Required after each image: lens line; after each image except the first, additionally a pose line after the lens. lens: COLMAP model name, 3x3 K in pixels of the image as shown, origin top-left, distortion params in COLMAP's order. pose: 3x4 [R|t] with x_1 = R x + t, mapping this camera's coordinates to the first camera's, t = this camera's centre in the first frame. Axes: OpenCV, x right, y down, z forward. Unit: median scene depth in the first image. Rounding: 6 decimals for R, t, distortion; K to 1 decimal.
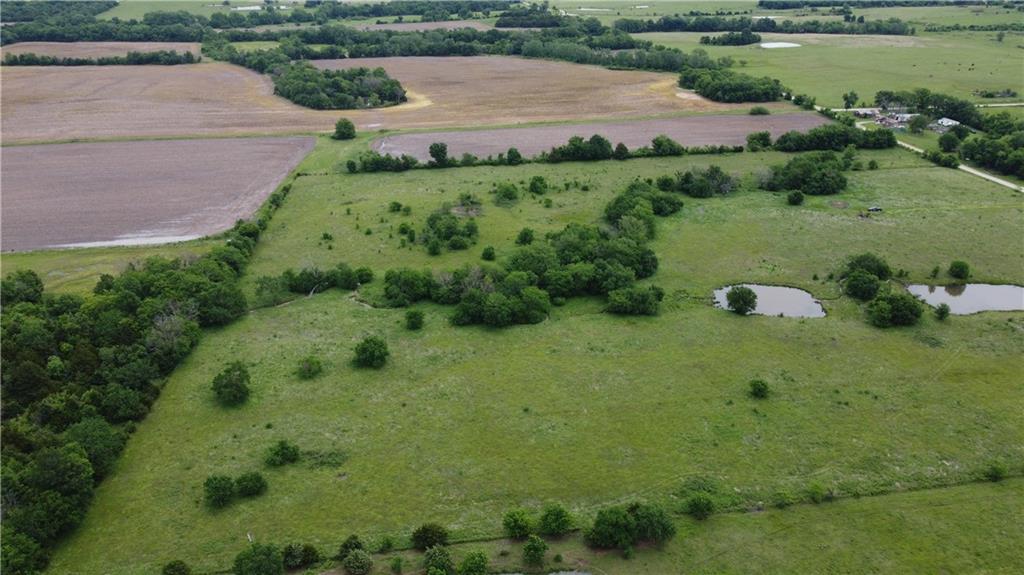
lens RADIAL K [[773.3, 0, 512.9], [0, 773.3, 291.3], [0, 0, 1]] dist [0.002143, -0.008002]
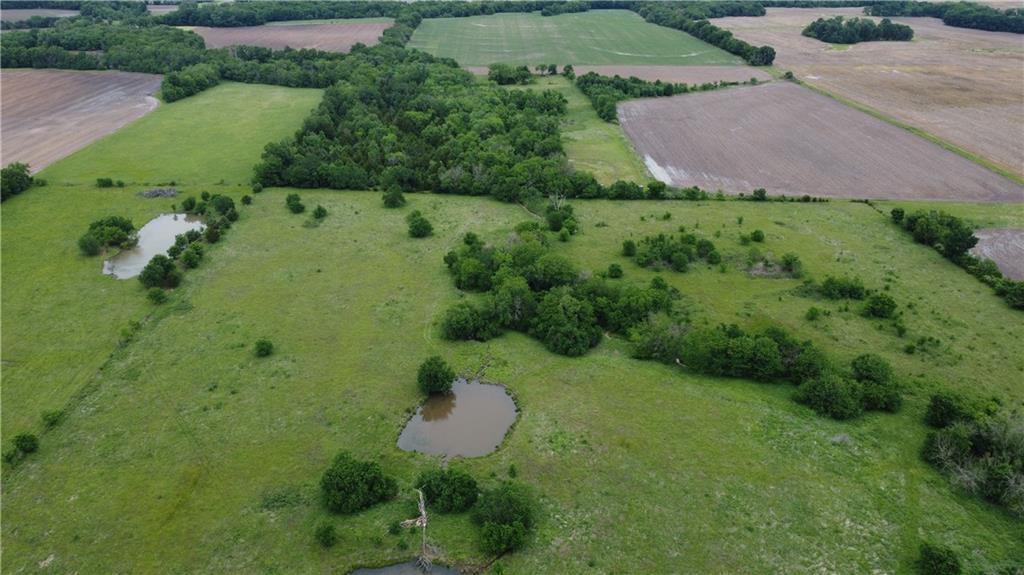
lens RADIAL K [[773.3, 0, 513.1], [0, 773.3, 285.0], [0, 0, 1]] dist [0.002143, -0.008002]
pose [[-0.136918, 0.407795, -0.902750, 0.964650], [-0.412133, 0.805261, 0.426264, -0.440447], [0.900777, 0.430416, 0.057811, 0.959041]]
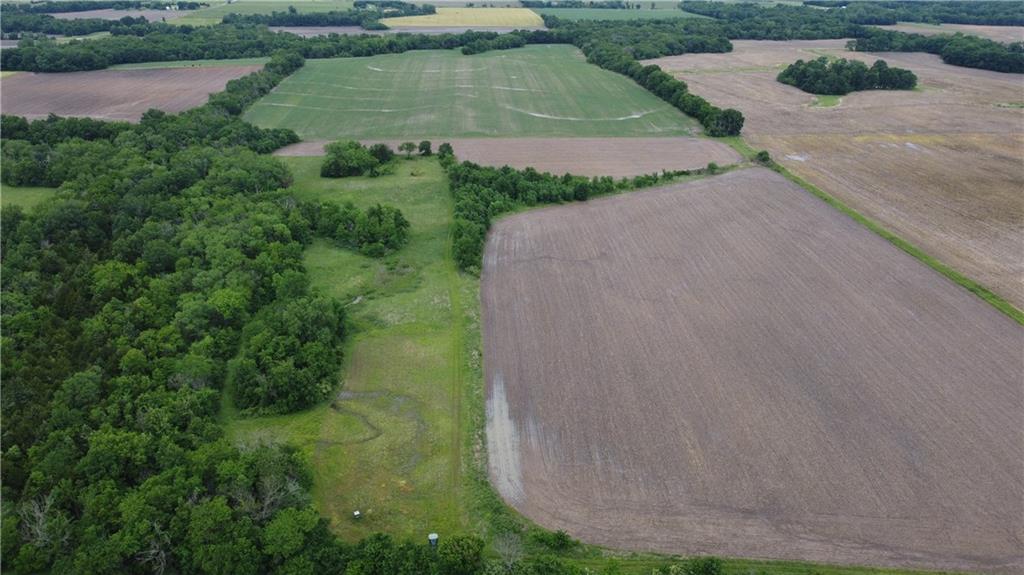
lens RADIAL K [[773.3, 0, 511.5], [0, 773.3, 291.4], [0, 0, 1]] dist [0.002143, -0.008002]
pose [[-0.106237, 0.393218, -0.913287, 0.040179], [-0.413814, 0.817682, 0.400192, -0.503328], [0.904141, 0.420446, 0.075851, 1.104971]]
